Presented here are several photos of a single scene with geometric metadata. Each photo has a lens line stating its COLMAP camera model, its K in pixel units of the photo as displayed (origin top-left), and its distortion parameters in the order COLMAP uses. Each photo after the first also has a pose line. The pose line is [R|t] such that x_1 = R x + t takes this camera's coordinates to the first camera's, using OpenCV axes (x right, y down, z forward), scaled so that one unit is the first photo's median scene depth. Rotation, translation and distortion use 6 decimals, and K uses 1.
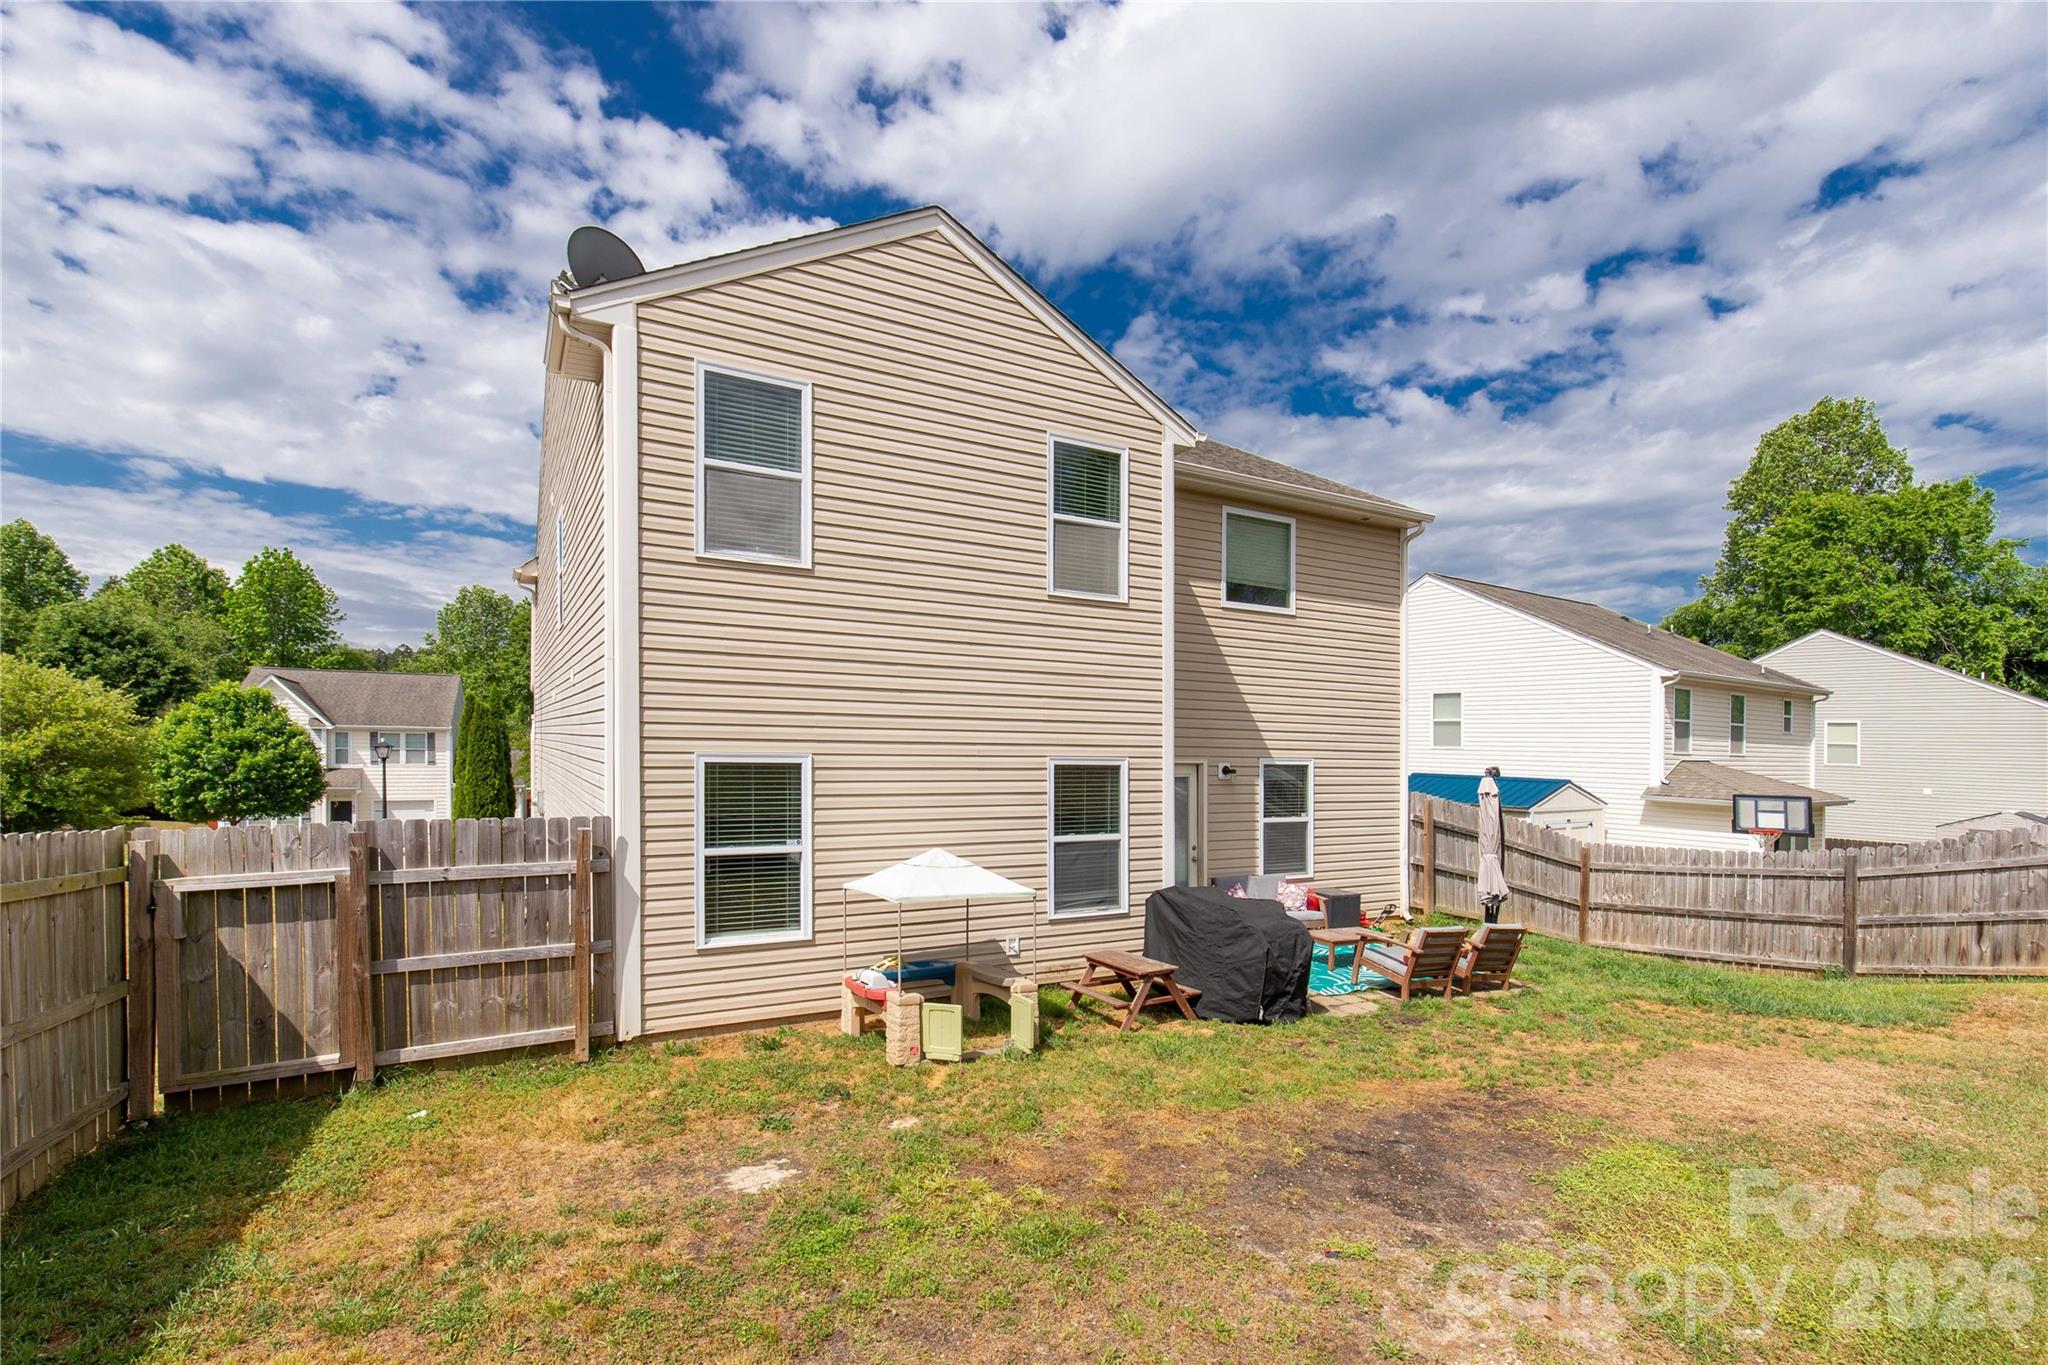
lens RADIAL K [[951.3, 0, 996.2], [0, 951.3, 724.9], [0, 0, 1]] dist [-0.001692, -0.000119]
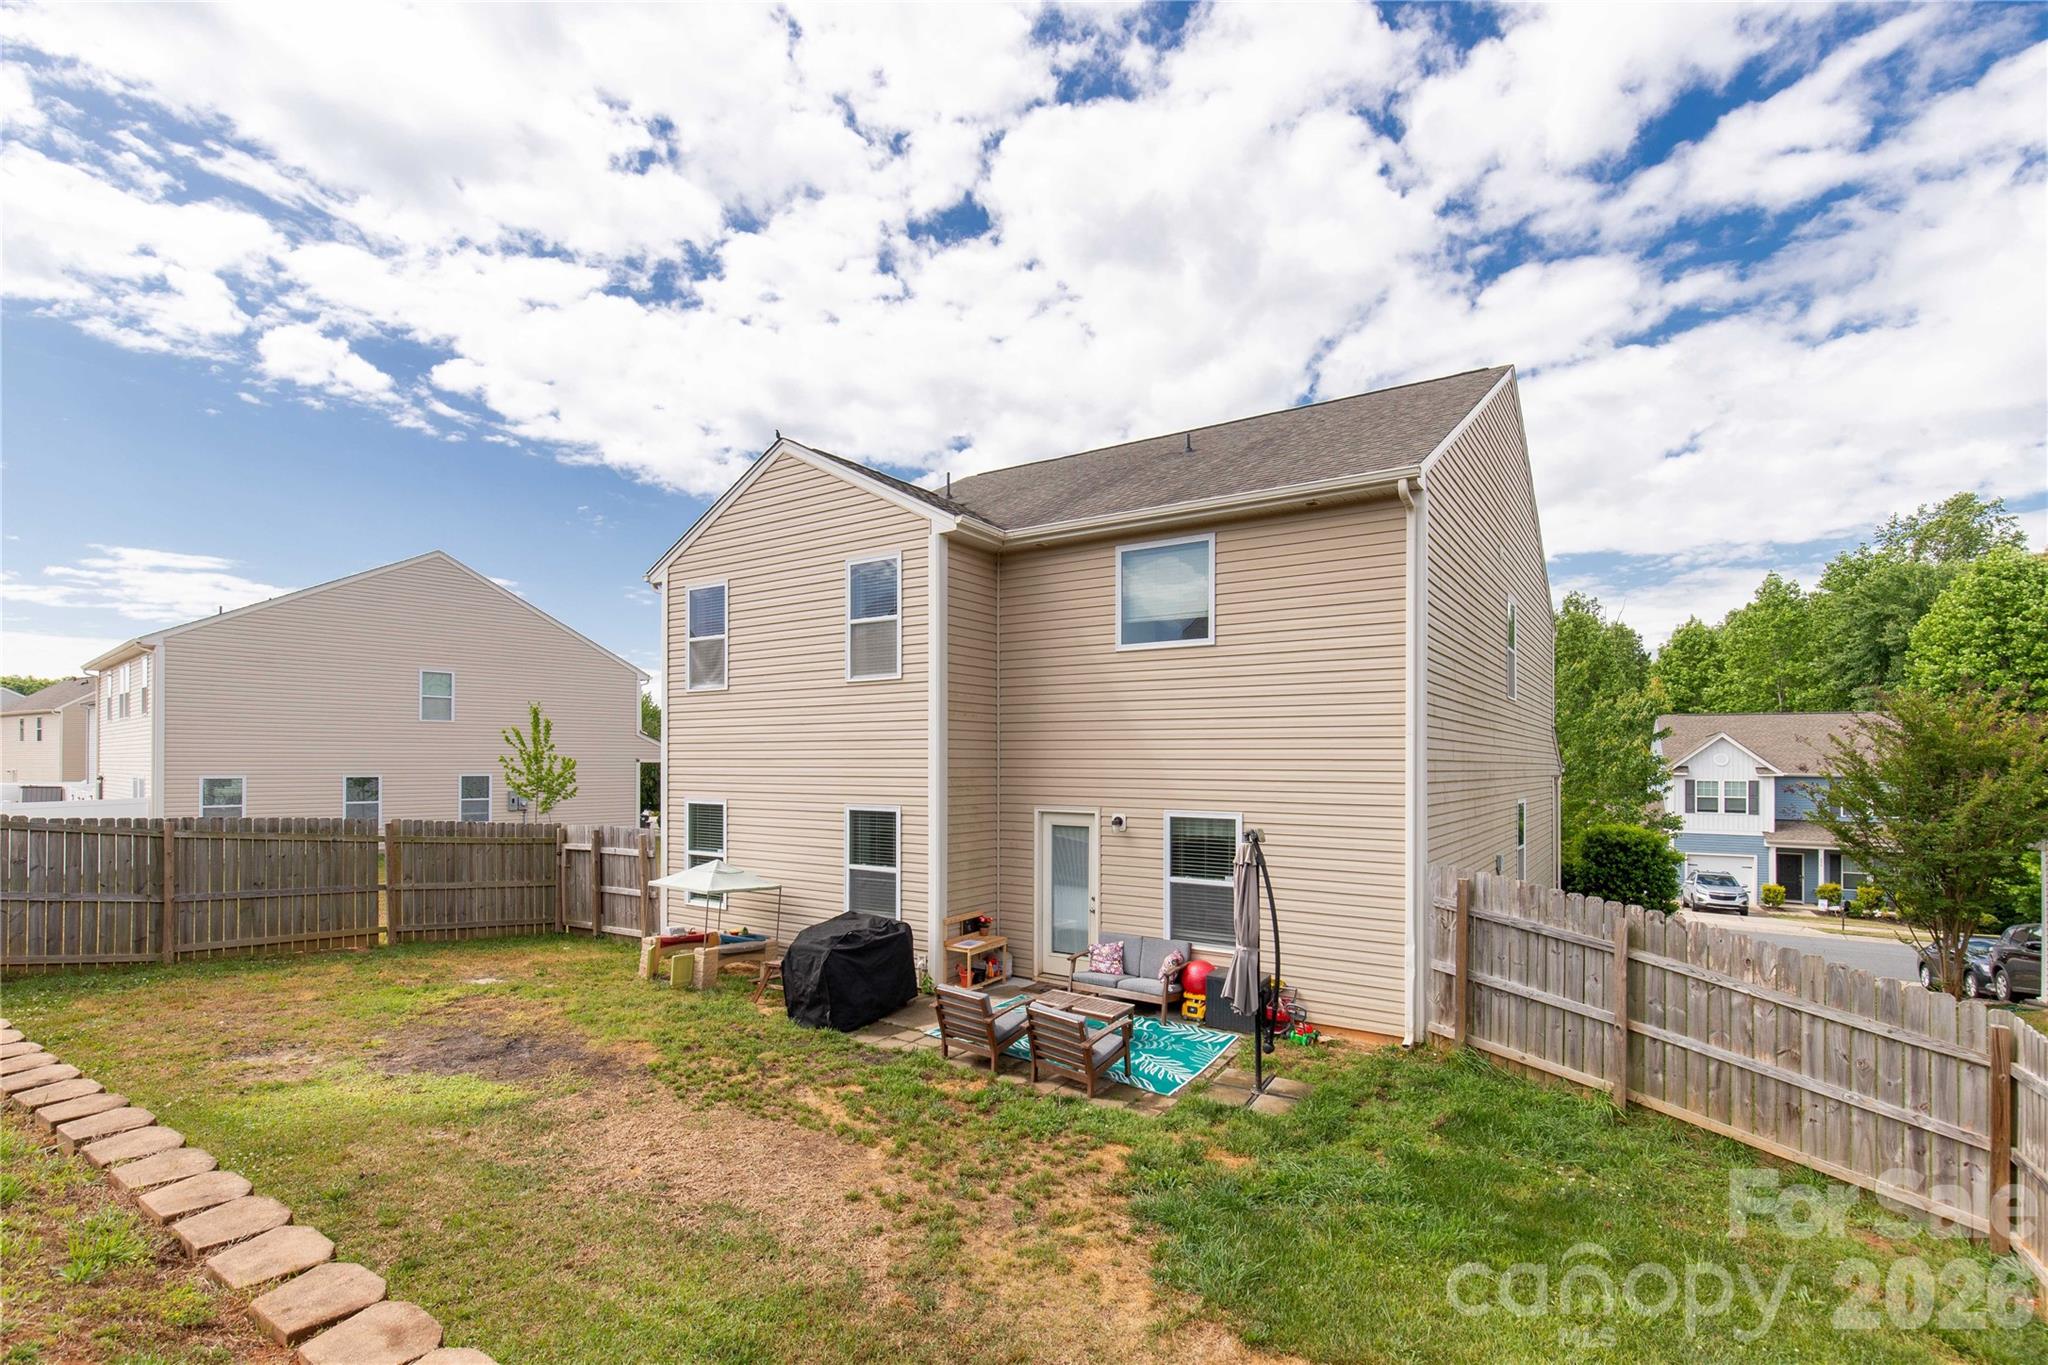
lens RADIAL K [[934.8, 0, 1017.9], [0, 934.8, 720.3], [0, 0, 1]] dist [-0.000915, -0.000197]
pose [[0.453227, -0.060484, -0.889341, 1.301865], [0.019664, 0.998131, -0.057862, -0.001883], [0.891178, 0.008737, 0.453570, 0.608463]]
